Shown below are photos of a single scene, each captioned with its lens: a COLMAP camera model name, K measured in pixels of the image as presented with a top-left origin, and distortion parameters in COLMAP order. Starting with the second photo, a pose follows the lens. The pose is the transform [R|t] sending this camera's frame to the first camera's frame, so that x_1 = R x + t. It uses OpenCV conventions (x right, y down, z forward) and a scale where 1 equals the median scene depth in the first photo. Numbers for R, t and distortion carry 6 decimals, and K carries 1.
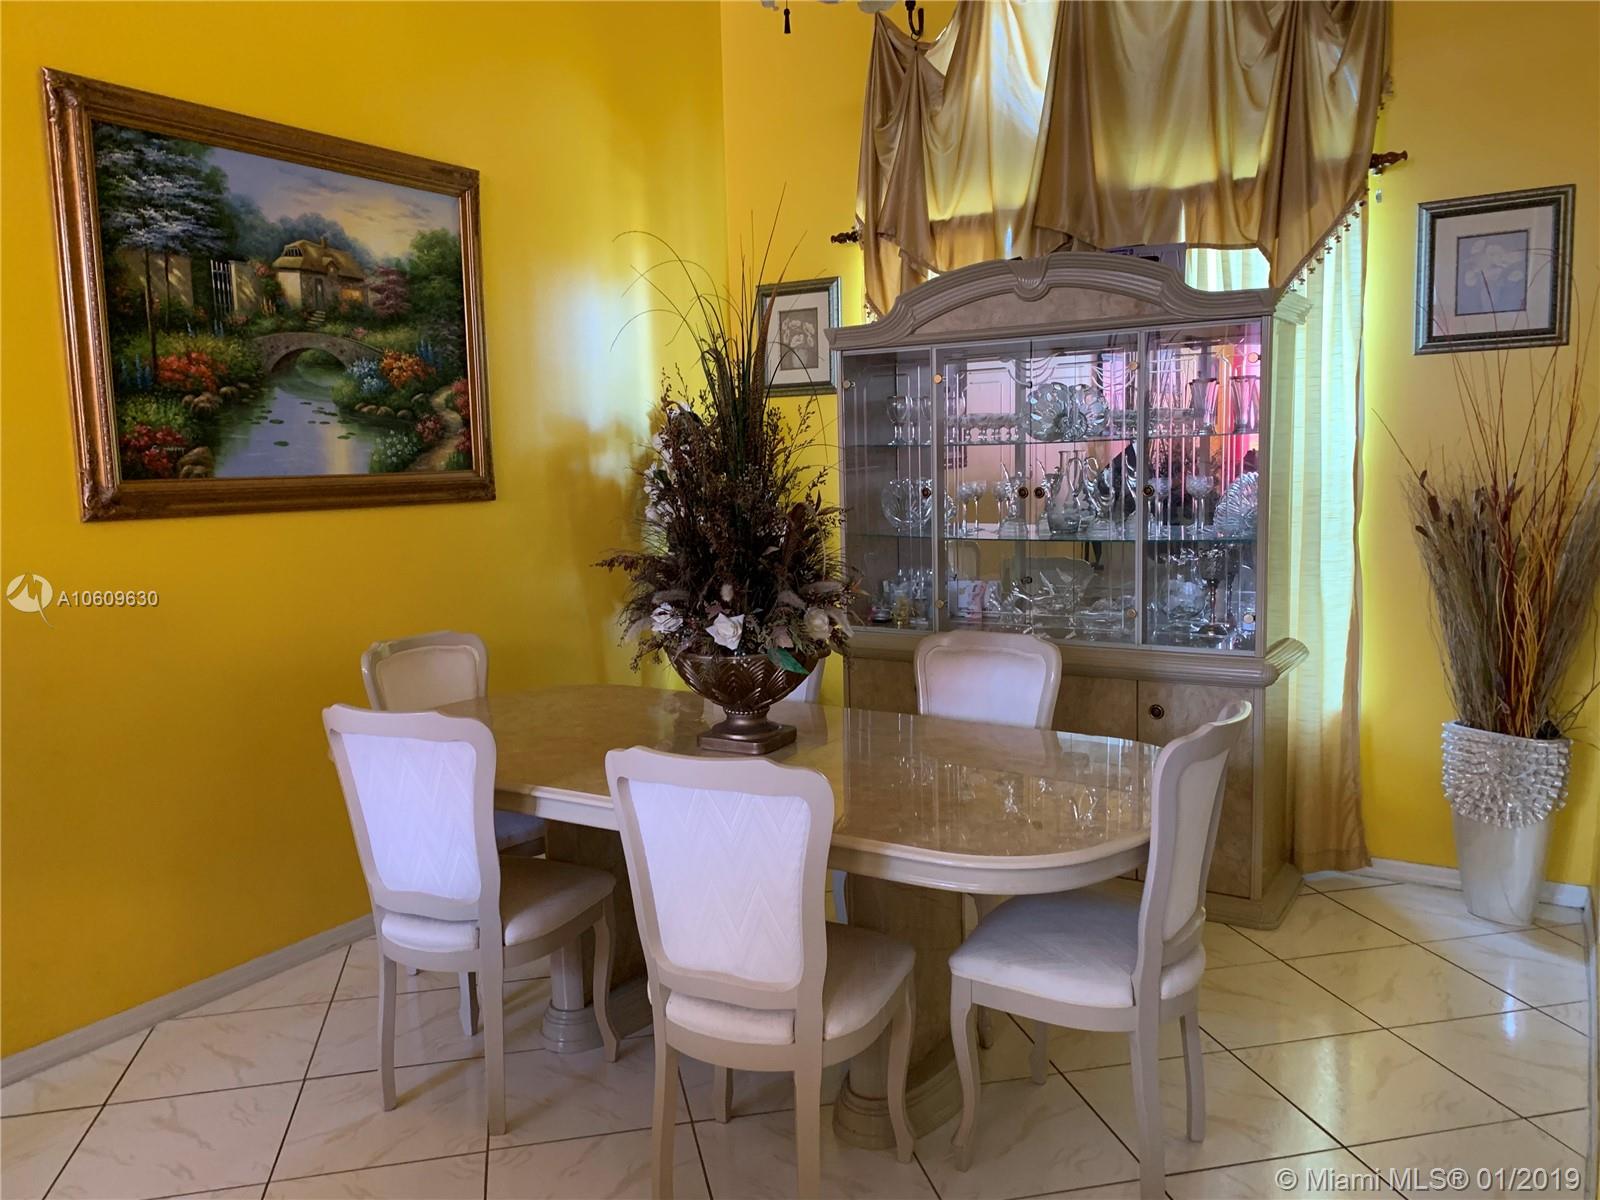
lens RADIAL K [[1231.1, 0, 797.1], [0, 1231.1, 606.6], [0, 0, 1]] dist [0.021746, -0.001631]
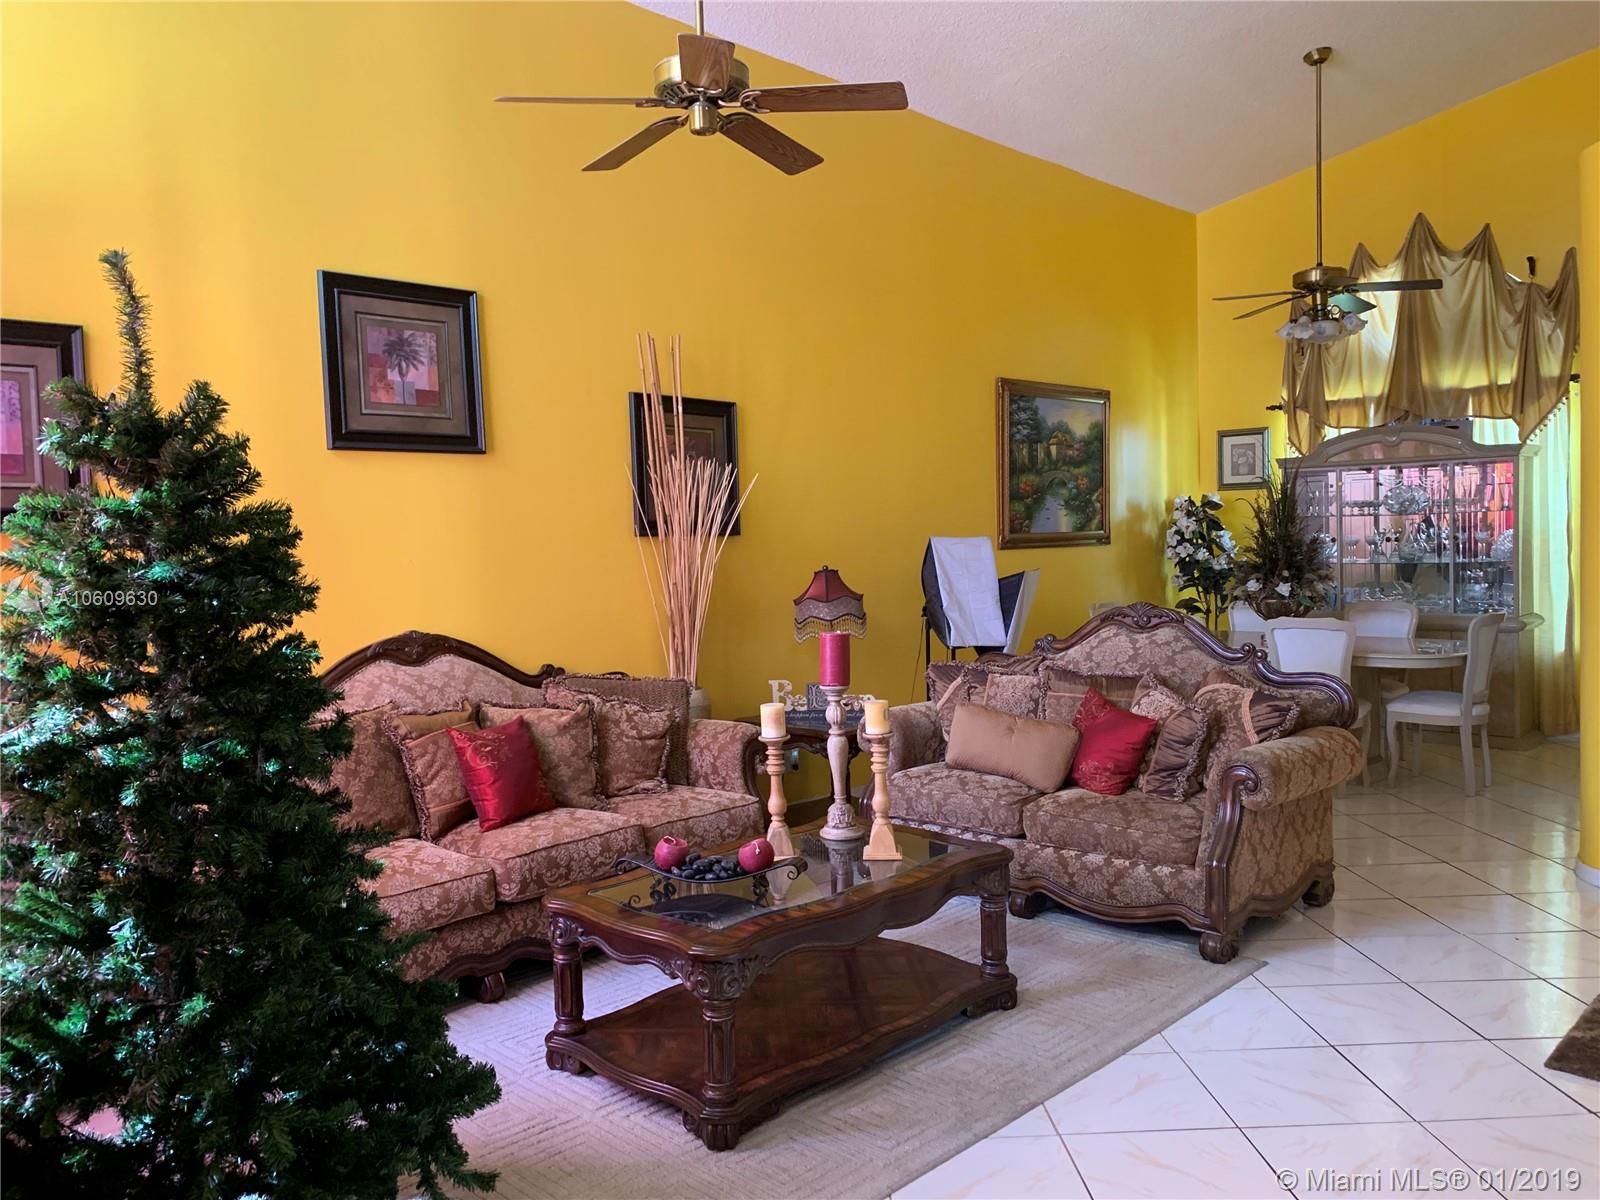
lens RADIAL K [[1231.1, 0, 803.4], [0, 1231.1, 589.5], [0, 0, 1]] dist [0.021746, -0.001631]
pose [[0.982937, 0.004976, -0.183875, -0.385552], [-0.018015, 0.997433, -0.069307, 0.146961], [0.183058, 0.071437, 0.980503, -1.162200]]
